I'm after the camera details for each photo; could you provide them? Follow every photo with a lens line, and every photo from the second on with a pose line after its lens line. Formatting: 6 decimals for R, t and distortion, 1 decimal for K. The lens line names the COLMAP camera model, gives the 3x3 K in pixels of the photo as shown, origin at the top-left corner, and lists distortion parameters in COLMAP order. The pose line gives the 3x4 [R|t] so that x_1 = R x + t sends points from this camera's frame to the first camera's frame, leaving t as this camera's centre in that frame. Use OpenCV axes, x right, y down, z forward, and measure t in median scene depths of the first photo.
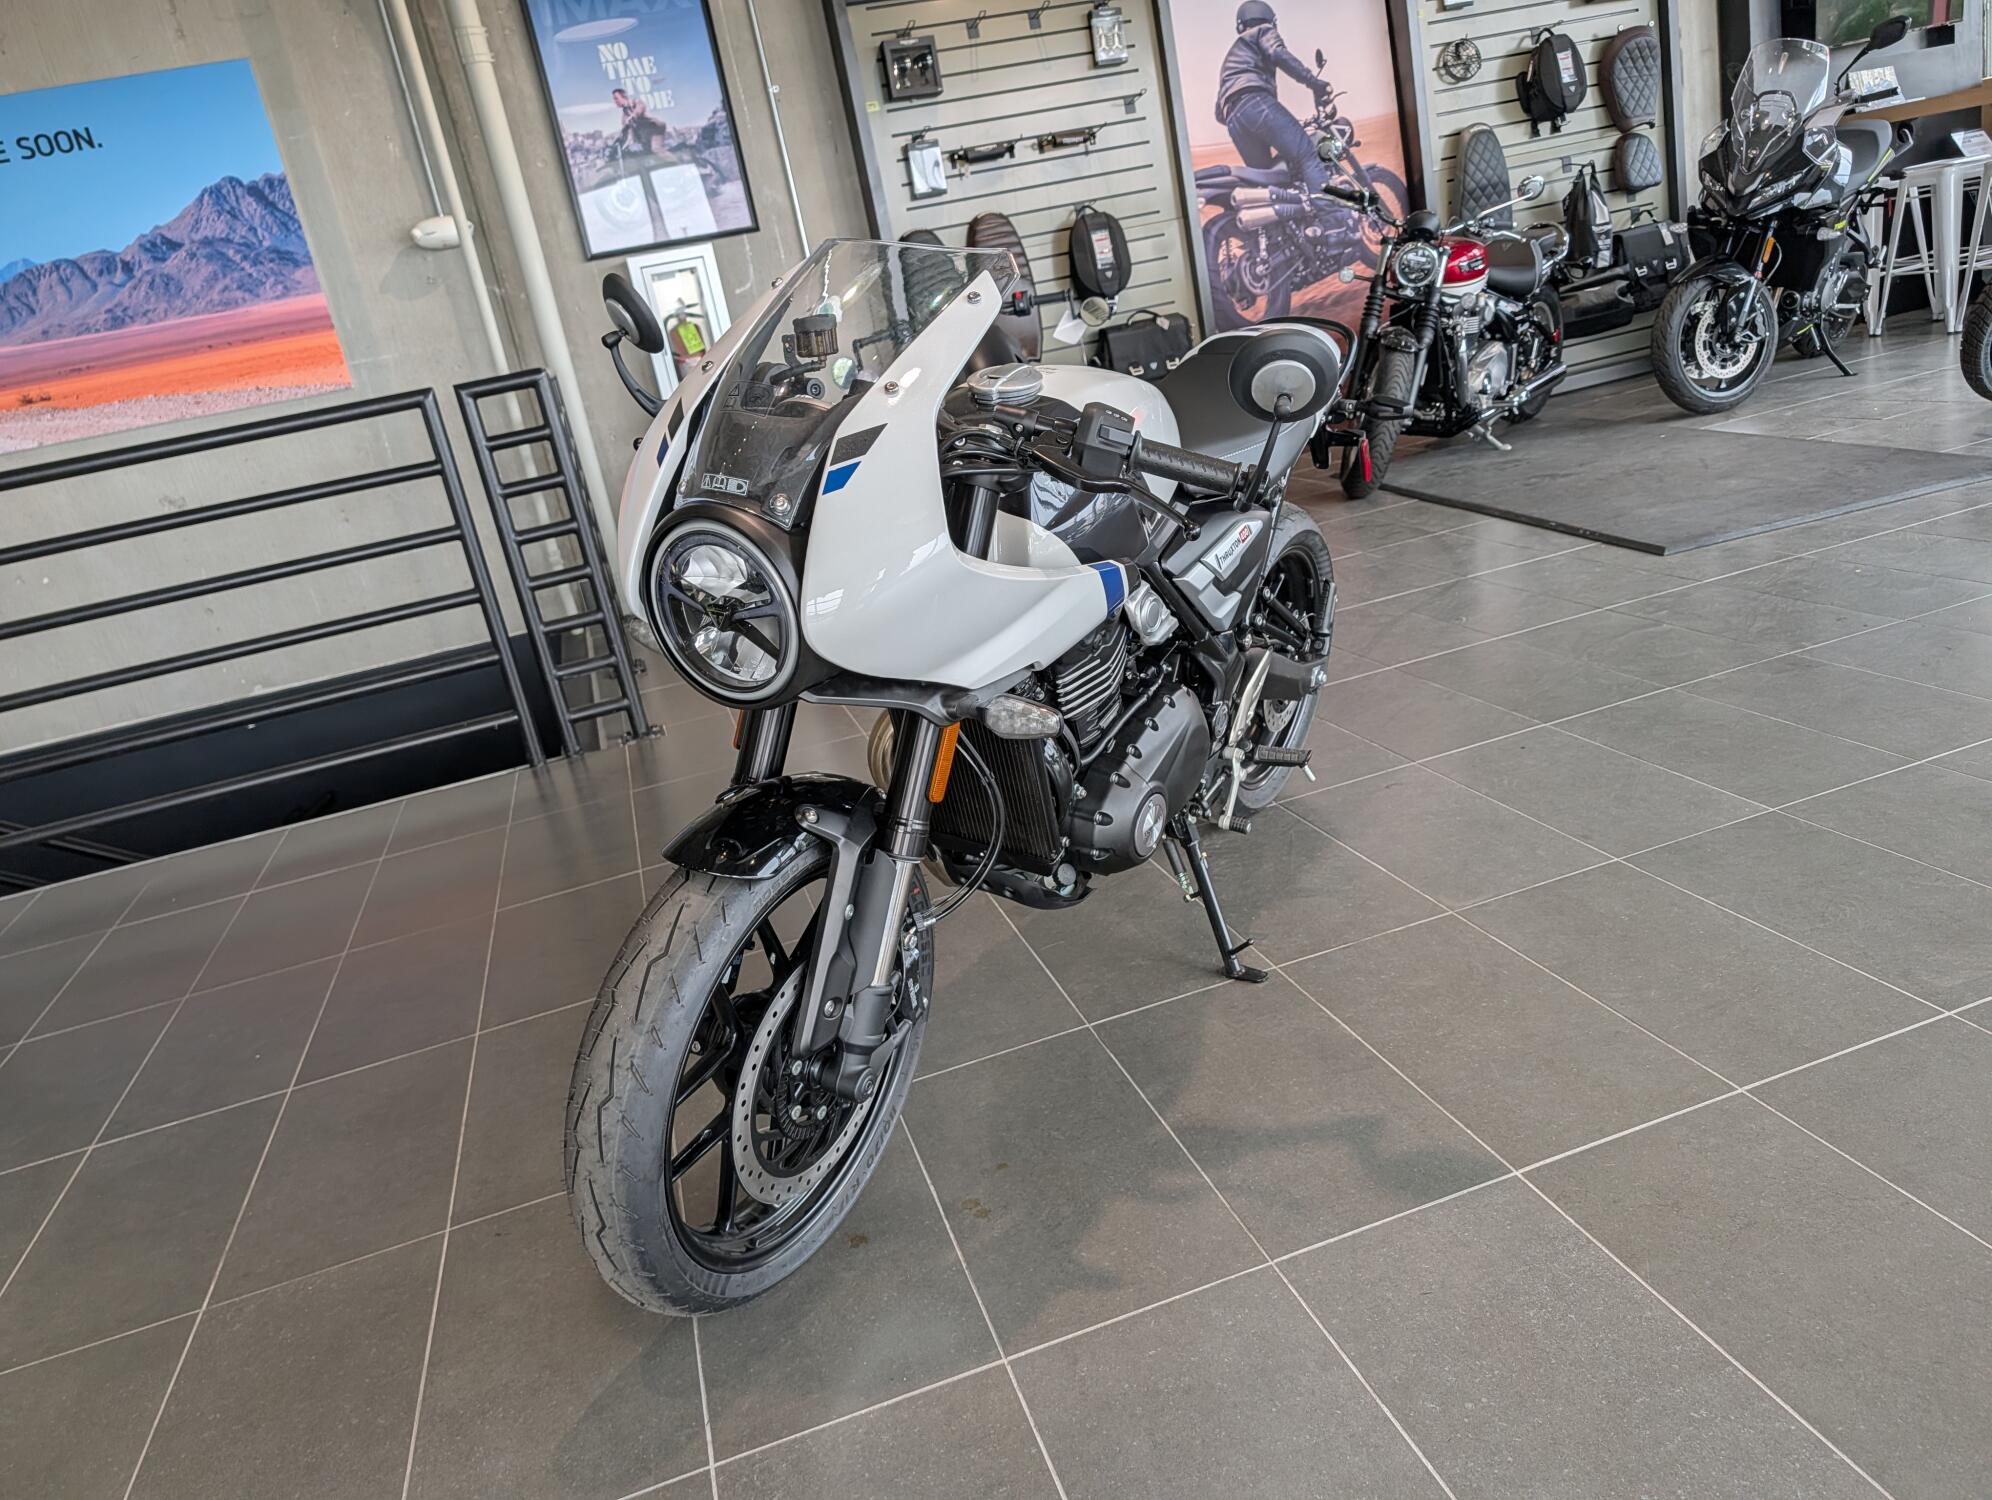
lens RADIAL K [[1433.4, 0, 997.1], [0, 1433.4, 736.5], [0, 0, 1]] dist [0.004157, -0.000402]
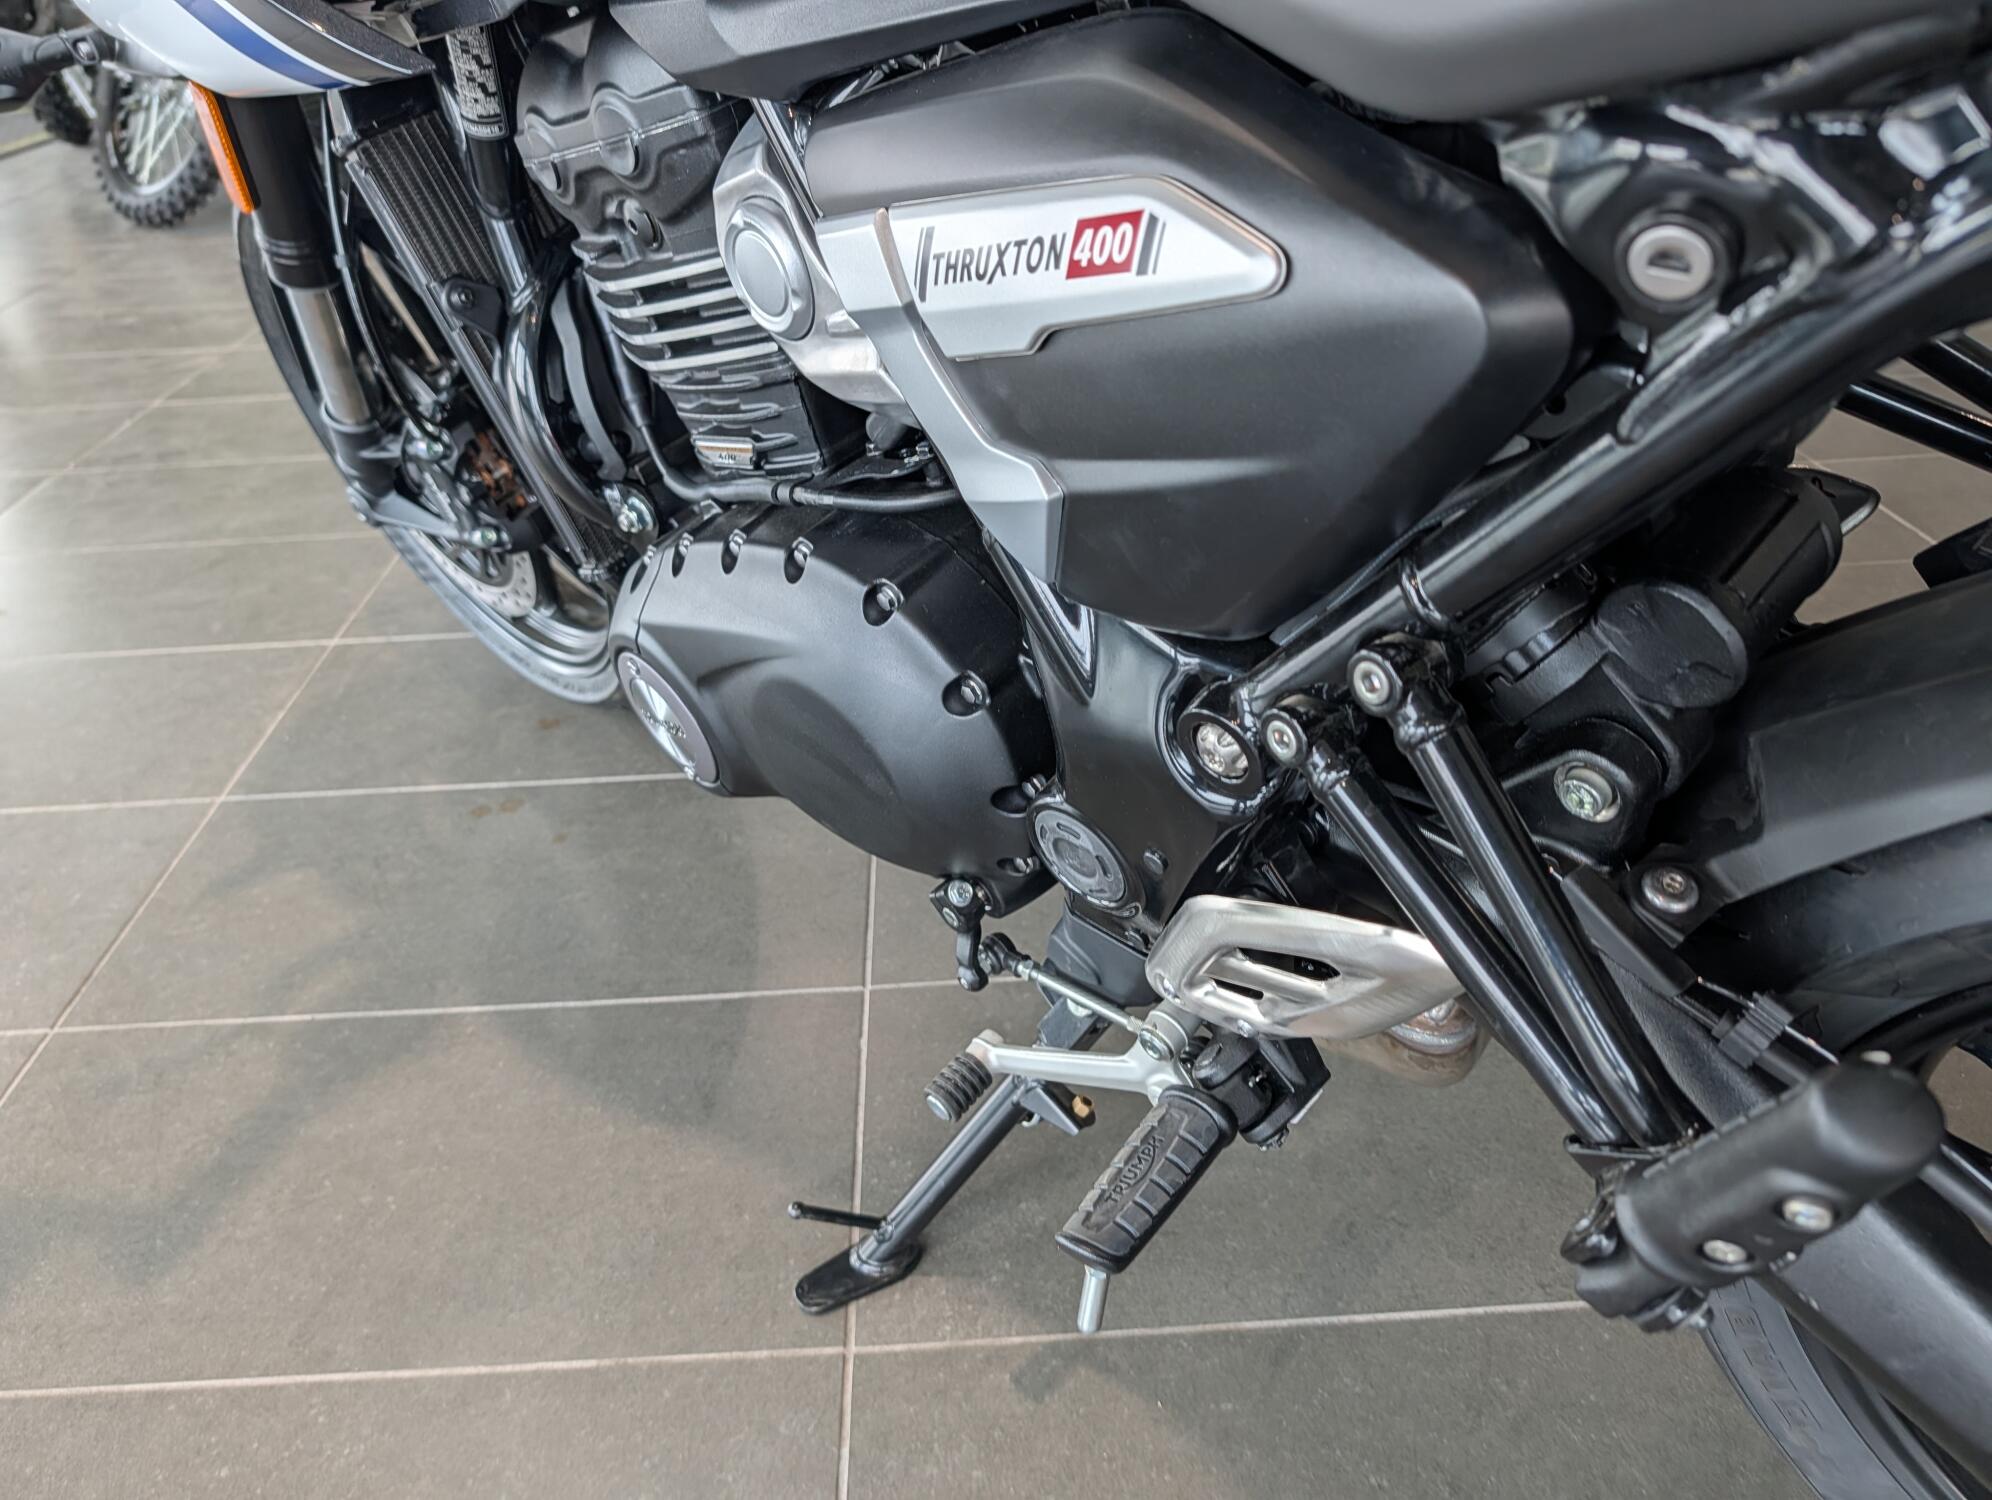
lens RADIAL K [[1478.8, 0, 994.8], [0, 1478.8, 742.8], [0, 0, 1]] dist [0.001484, -0.001275]
pose [[-0.228674, 0.671481, -0.704856, 0.123780], [-0.204819, 0.674649, 0.709153, -0.080421], [0.951713, 0.306533, -0.016742, 0.349555]]
